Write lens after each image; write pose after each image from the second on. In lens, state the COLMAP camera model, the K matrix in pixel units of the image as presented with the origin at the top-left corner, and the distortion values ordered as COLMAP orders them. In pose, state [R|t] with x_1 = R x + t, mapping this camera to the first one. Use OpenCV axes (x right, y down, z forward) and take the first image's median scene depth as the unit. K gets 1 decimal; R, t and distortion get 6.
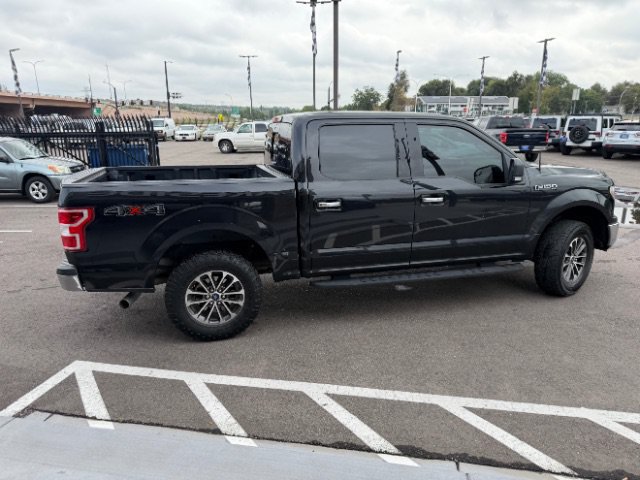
lens RADIAL K [[451.2, 0, 320.2], [0, 451.2, 240.6], [0, 0, 1]] dist [0.032996, -0.046357]
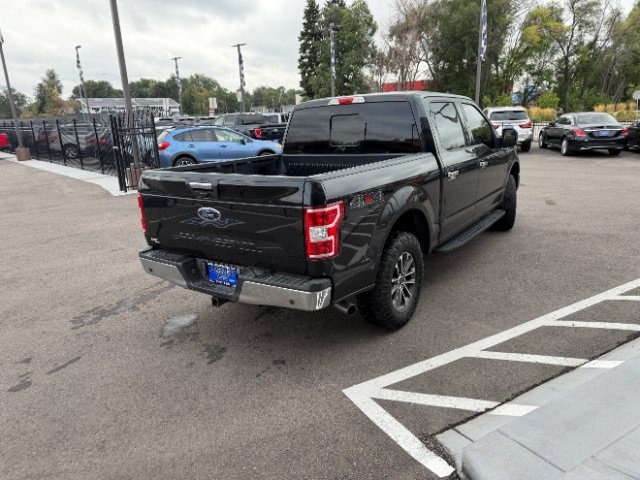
lens RADIAL K [[451.2, 0, 319.3], [0, 451.2, 240.2], [0, 0, 1]] dist [0.032996, -0.046357]
pose [[0.767039, -0.192792, 0.611949, -0.736283], [0.196389, 0.978556, 0.062129, -0.043474], [-0.610805, 0.072525, 0.788453, 0.263049]]
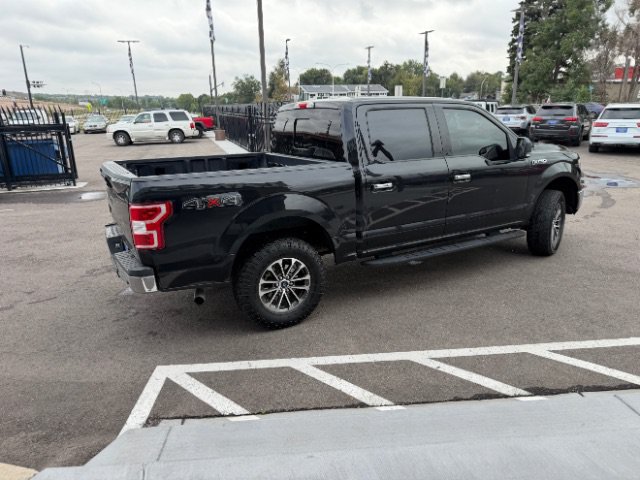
lens RADIAL K [[451.2, 0, 320.0], [0, 451.2, 238.9], [0, 0, 1]] dist [0.032996, -0.046357]
pose [[0.967618, -0.082216, 0.238656, -0.300874], [0.077519, 0.996569, 0.029016, 0.001039], [-0.240223, -0.009576, 0.970671, 0.008551]]
